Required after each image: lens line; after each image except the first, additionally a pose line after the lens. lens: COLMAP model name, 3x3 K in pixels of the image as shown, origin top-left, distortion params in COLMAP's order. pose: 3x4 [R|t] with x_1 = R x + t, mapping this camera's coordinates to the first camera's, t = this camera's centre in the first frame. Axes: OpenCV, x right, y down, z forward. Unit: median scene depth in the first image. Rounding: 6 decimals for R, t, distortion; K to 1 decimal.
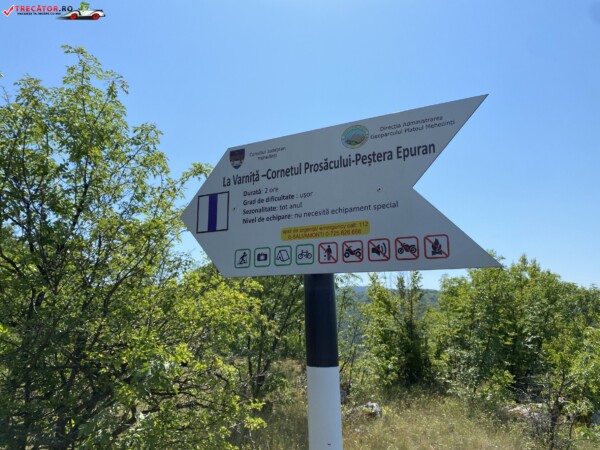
lens RADIAL K [[456.1, 0, 300.0], [0, 456.1, 225.0], [0, 0, 1]] dist [0.081843, -0.120935]
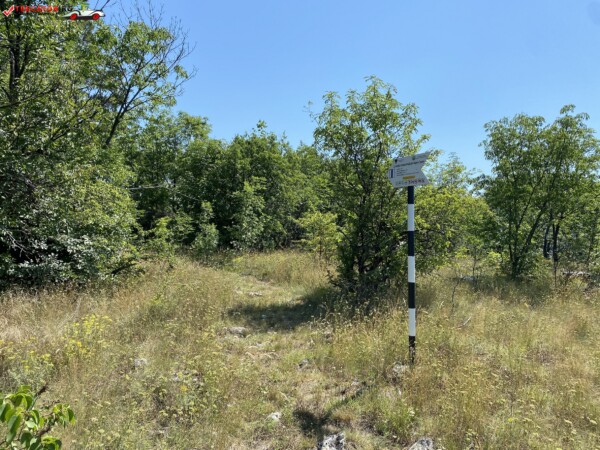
lens RADIAL K [[456.1, 0, 300.0], [0, 456.1, 225.0], [0, 0, 1]] dist [0.081843, -0.120935]
pose [[0.793636, 0.017198, -0.608149, 0.481049], [0.095320, 0.983740, 0.152213, -0.078641], [0.600879, -0.178771, 0.779093, -0.827964]]
